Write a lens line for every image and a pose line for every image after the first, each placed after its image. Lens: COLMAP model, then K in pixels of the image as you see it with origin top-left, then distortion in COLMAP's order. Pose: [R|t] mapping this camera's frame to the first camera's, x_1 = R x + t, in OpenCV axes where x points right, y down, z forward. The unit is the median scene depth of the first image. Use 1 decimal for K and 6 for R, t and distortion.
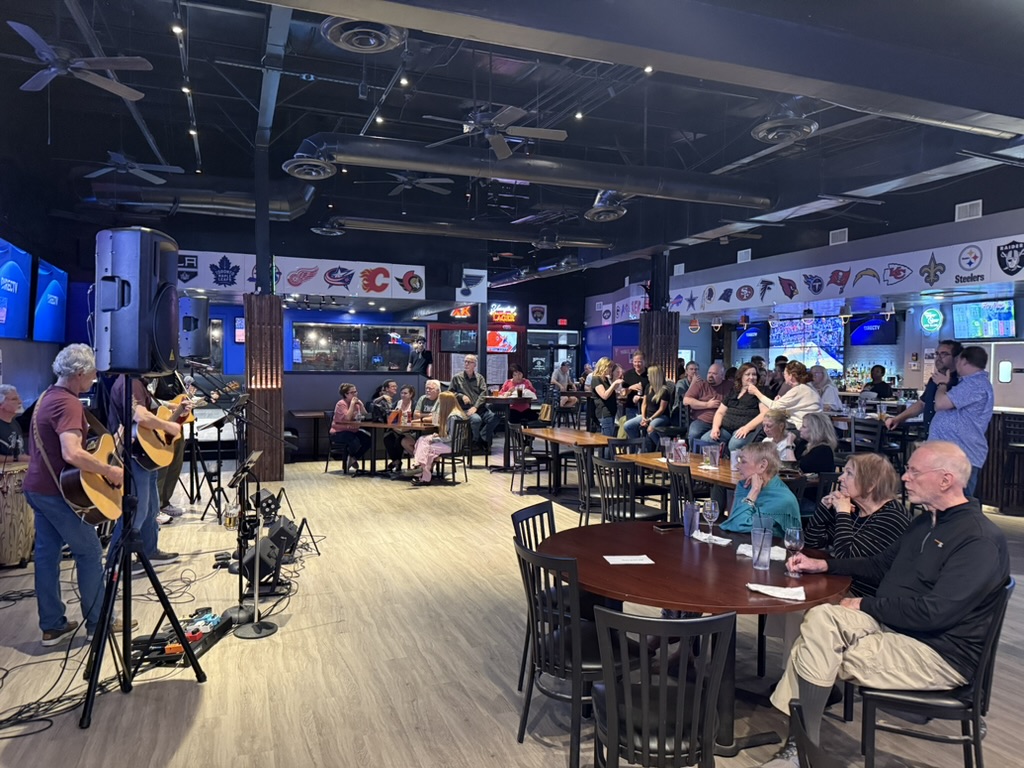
lens RADIAL K [[721.0, 0, 509.8], [0, 721.0, 382.9], [0, 0, 1]] dist [-0.002883, -0.015231]
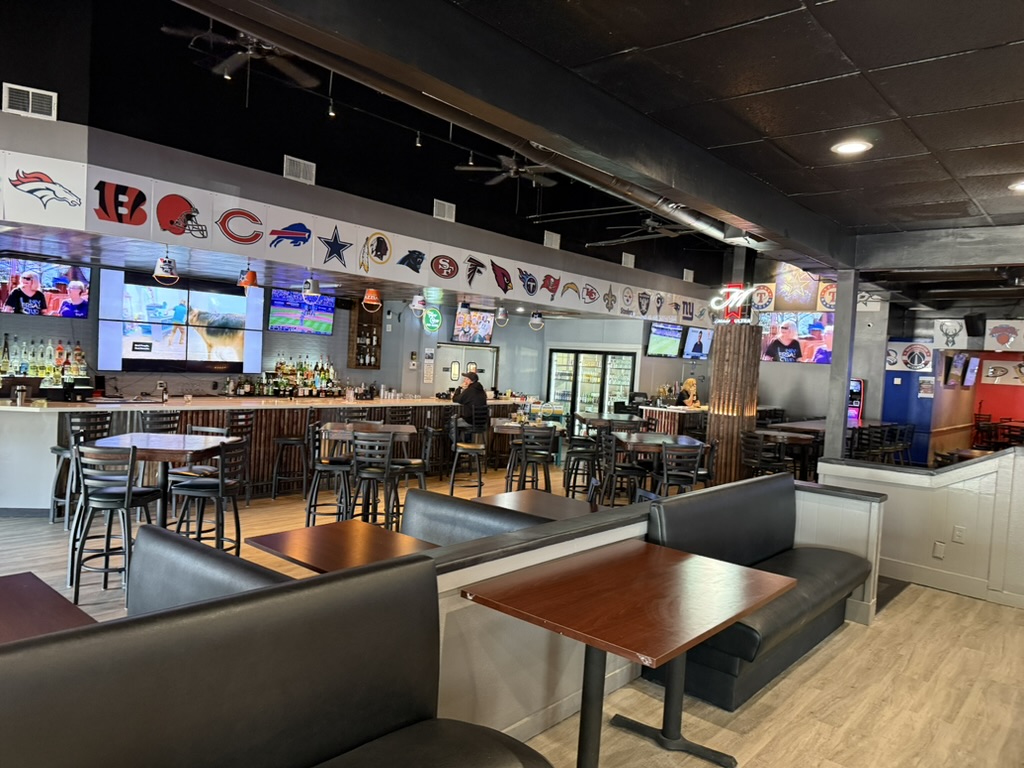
lens RADIAL K [[721.0, 0, 511.0], [0, 721.0, 383.9], [0, 0, 1]] dist [-0.002883, -0.015231]
pose [[-0.479194, -0.064090, 0.875366, -0.329220], [-0.034785, 0.997934, 0.054023, -0.054289], [-0.877019, -0.004562, -0.480433, 1.327576]]
